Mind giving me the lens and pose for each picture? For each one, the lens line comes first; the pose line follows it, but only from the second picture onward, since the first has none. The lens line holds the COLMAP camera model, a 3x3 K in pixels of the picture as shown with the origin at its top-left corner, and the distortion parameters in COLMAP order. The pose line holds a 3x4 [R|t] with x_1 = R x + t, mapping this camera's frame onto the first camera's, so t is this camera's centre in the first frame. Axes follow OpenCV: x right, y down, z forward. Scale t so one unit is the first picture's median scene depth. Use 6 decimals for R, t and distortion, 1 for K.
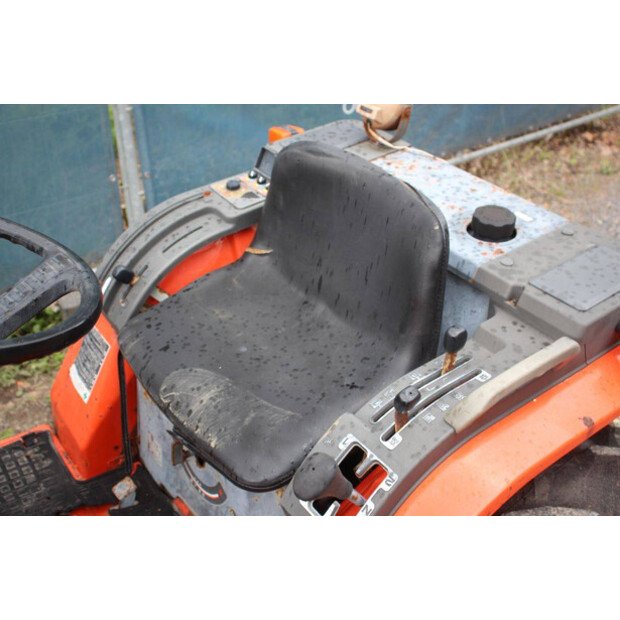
lens RADIAL K [[748.4, 0, 310.6], [0, 748.4, 310.2], [0, 0, 1]] dist [0.023462, 0.055467]
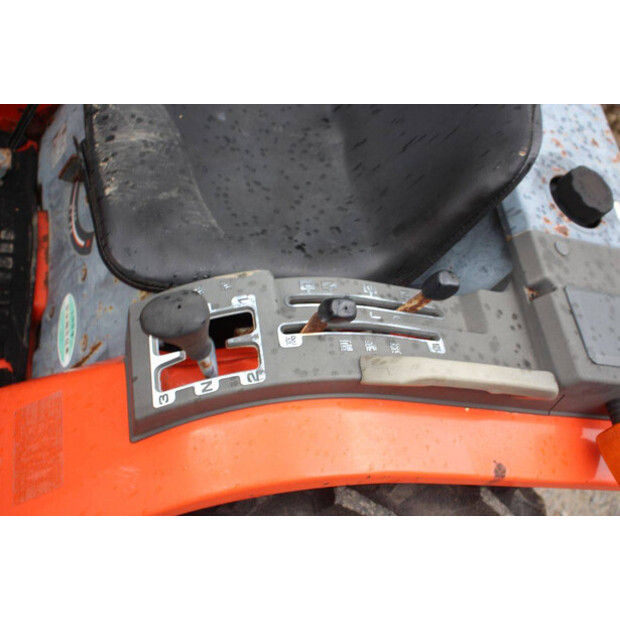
lens RADIAL K [[855.9, 0, 308.6], [0, 855.9, 309.0], [0, 0, 1]] dist [0.001506, 0.386982]
pose [[0.777926, 0.621204, 0.094537, 0.019565], [-0.626572, 0.755558, 0.191152, -0.024124], [0.047317, -0.207936, 0.976997, 0.131867]]
